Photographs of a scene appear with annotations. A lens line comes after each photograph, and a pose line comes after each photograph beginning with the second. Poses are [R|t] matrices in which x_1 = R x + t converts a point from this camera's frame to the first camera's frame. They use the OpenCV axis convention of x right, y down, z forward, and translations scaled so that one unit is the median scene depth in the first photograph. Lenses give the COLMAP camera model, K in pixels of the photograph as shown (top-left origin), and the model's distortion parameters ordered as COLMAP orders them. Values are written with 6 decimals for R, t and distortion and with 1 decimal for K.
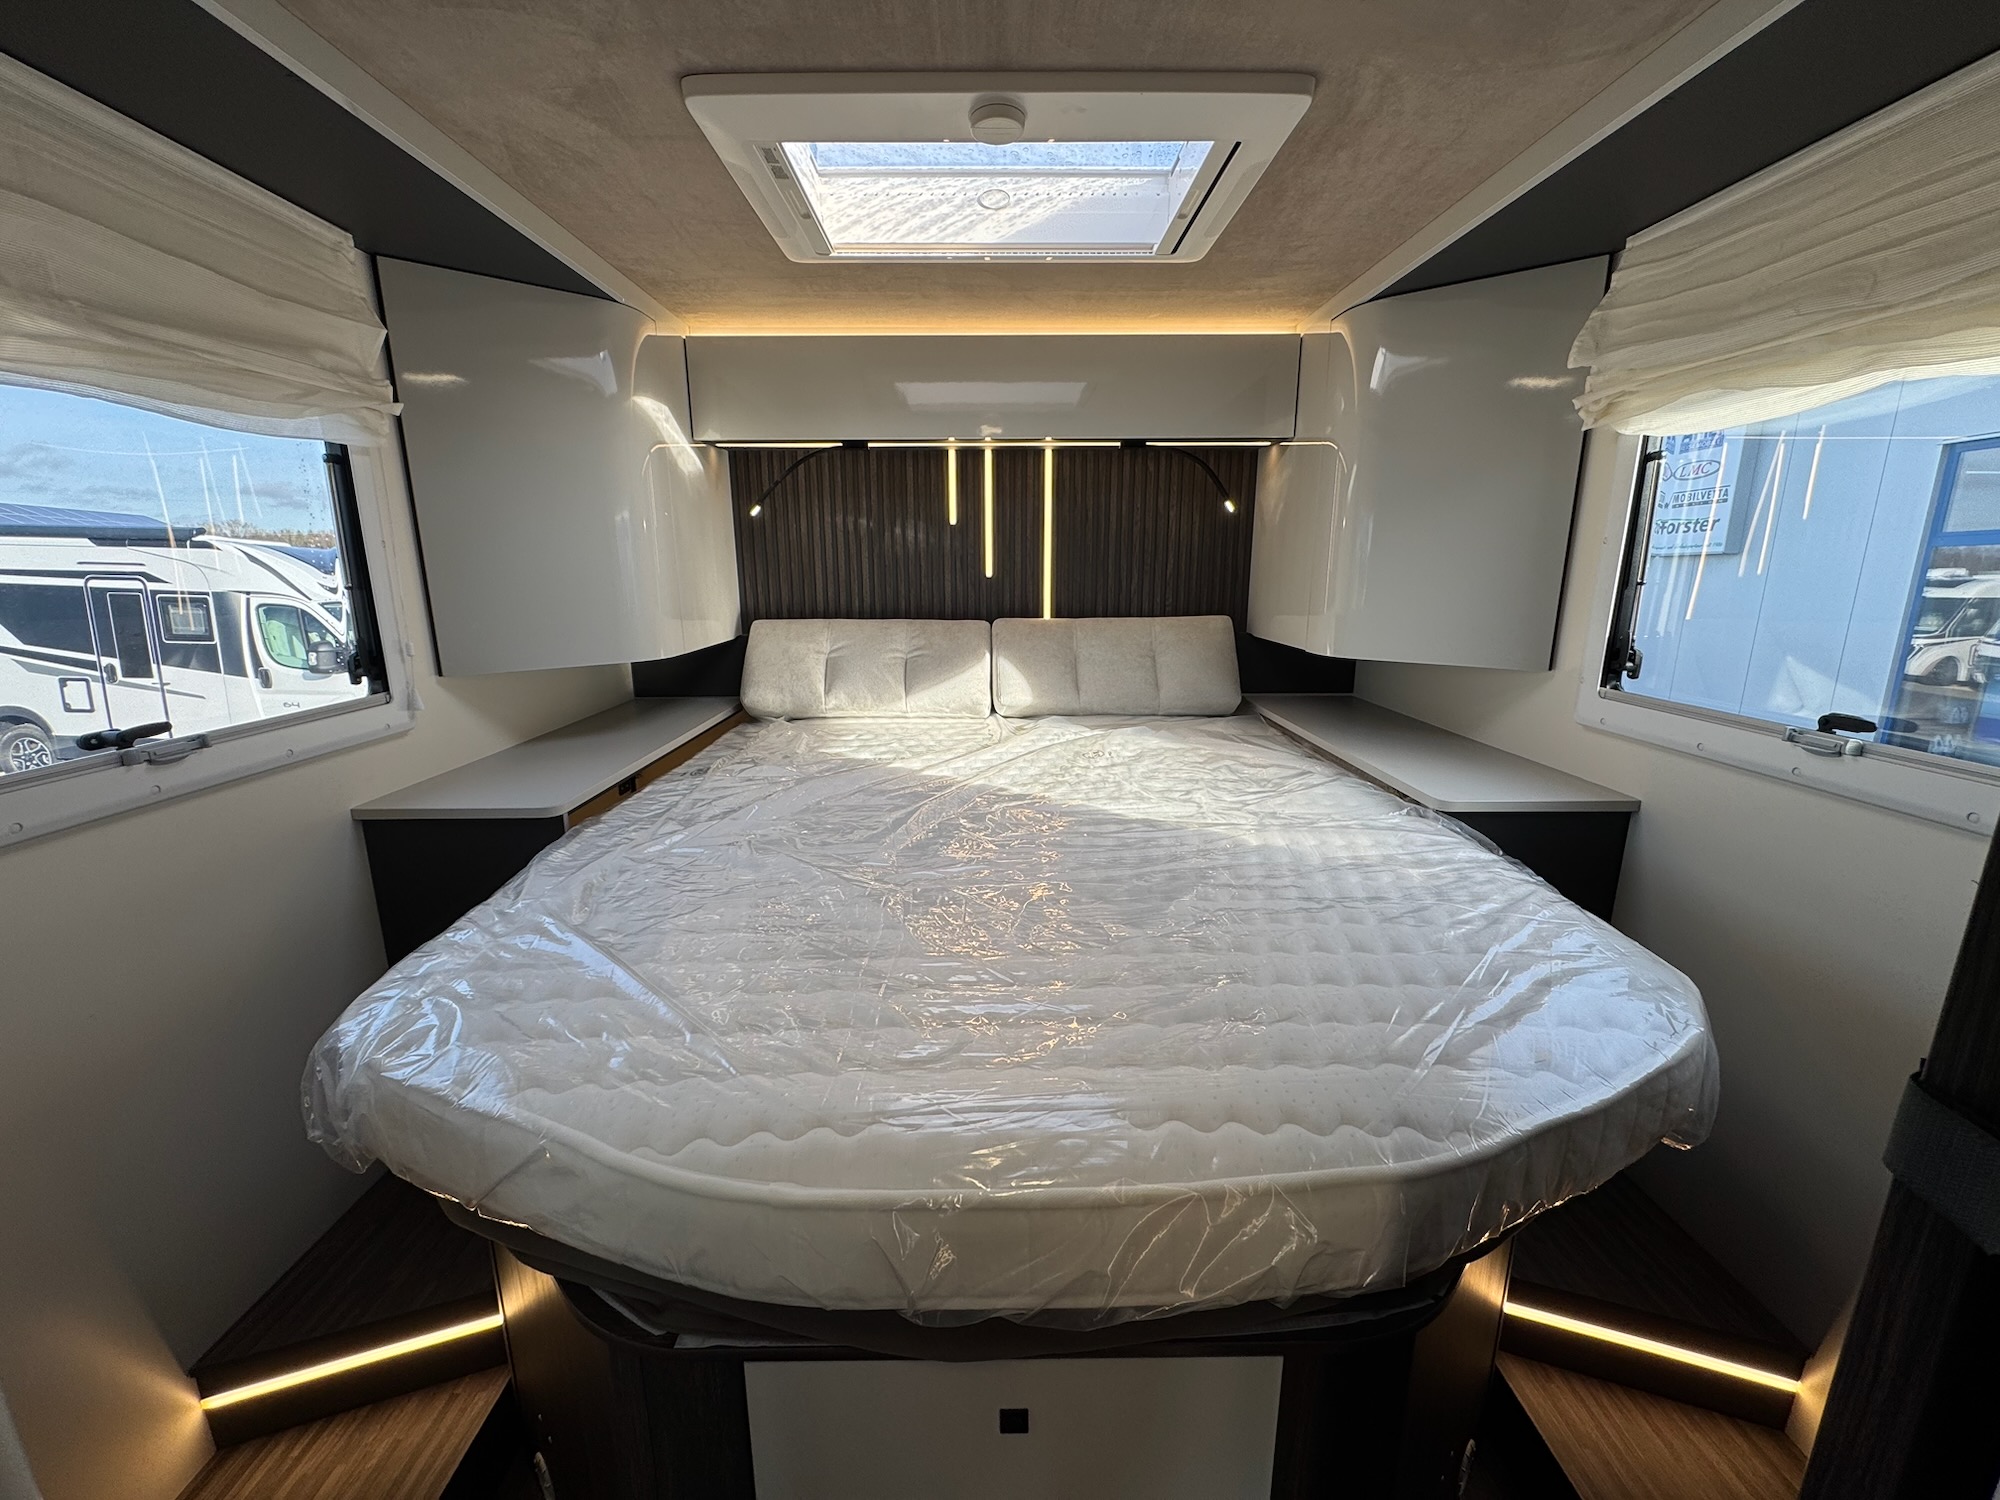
lens RADIAL K [[798.9, 0, 990.6], [0, 798.9, 747.8], [0, 0, 1]] dist [-0.002324, 0.000017]
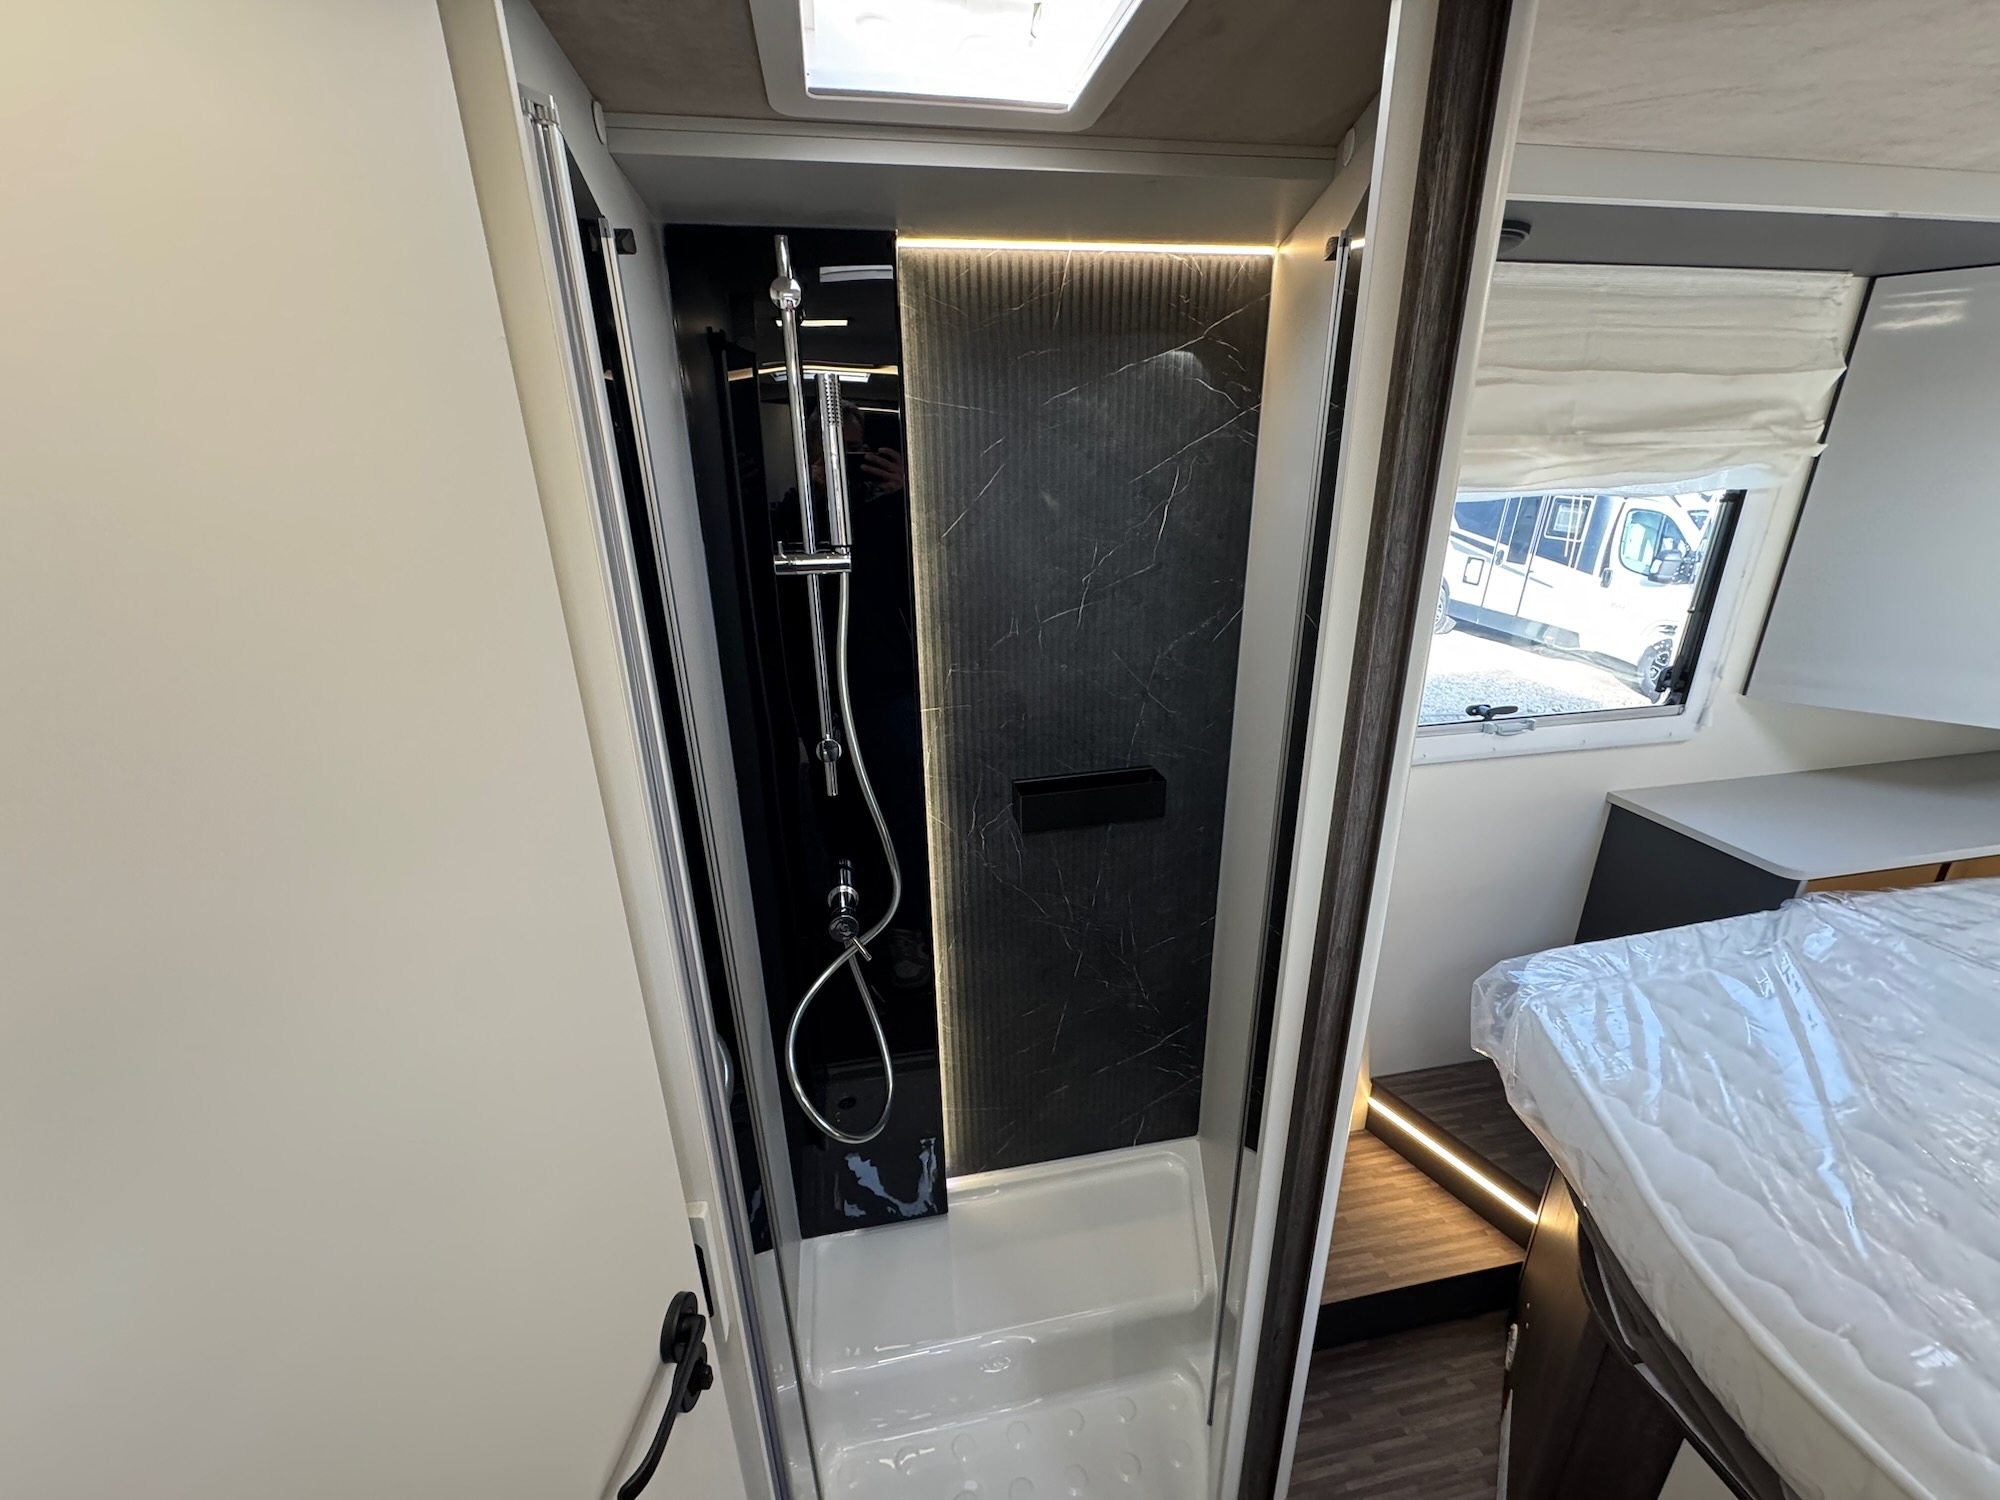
lens RADIAL K [[798.9, 0, 995.6], [0, 798.9, 752.0], [0, 0, 1]] dist [-0.002324, 0.000017]
pose [[0.184804, 0.342449, -0.921182, 0.120239], [-0.199444, 0.930891, 0.306047, -0.162029], [0.962325, 0.127166, 0.240332, -0.190526]]
